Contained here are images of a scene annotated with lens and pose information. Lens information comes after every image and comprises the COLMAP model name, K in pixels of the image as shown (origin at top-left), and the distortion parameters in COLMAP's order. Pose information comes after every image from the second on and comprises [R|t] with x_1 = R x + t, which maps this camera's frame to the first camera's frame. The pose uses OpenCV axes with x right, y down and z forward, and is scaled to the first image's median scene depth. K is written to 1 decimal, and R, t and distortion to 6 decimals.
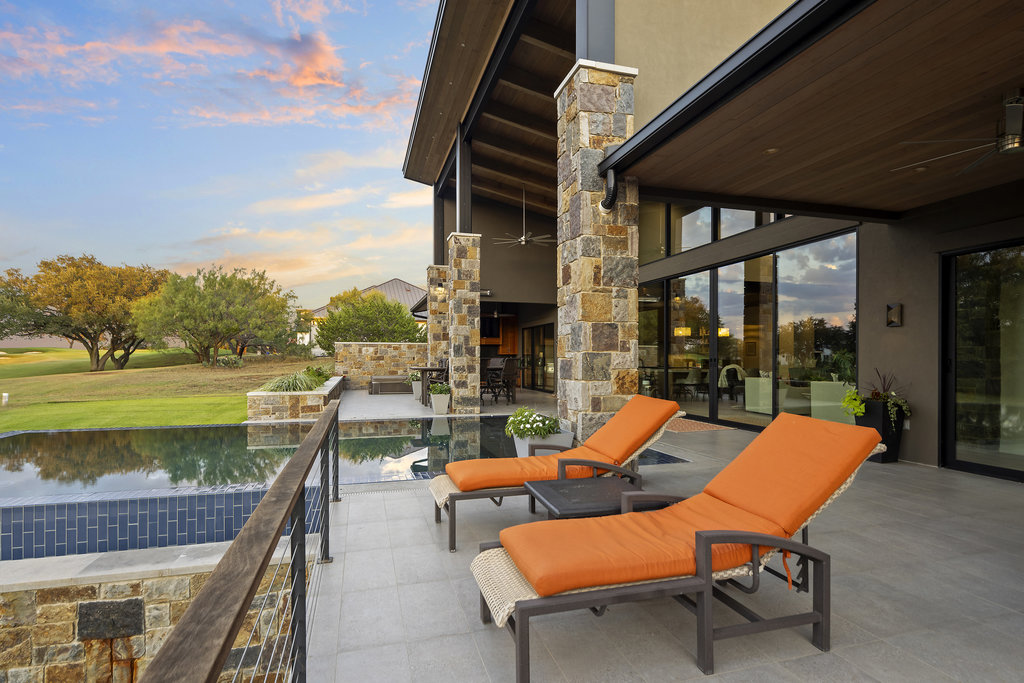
lens RADIAL K [[494.6, 0, 506.7], [0, 494.6, 362.7], [0, 0, 1]] dist [0.007736, -0.004633]
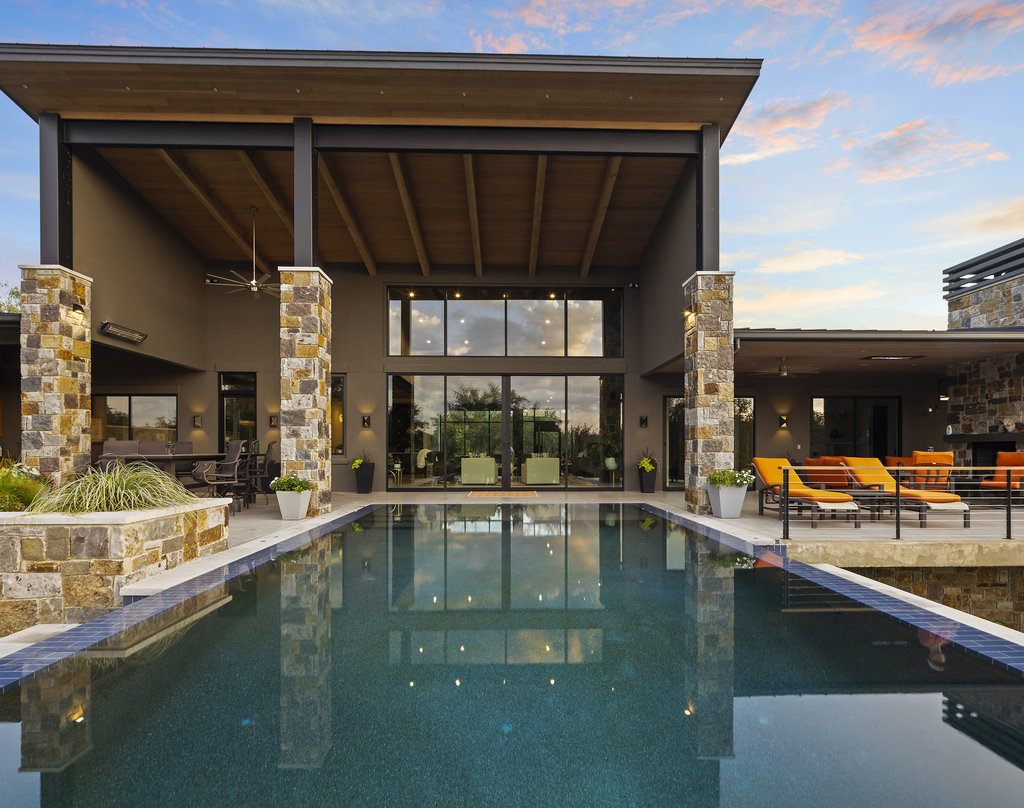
lens RADIAL K [[492.4, 0, 508.9], [0, 492.4, 447.0], [0, 0, 1]] dist [0.009290, -0.001912]
pose [[0.278389, 0.004606, 0.960457, -0.527545], [0.009374, 0.999928, -0.007512, 0.007174], [-0.960423, 0.011095, 0.278325, 0.382229]]
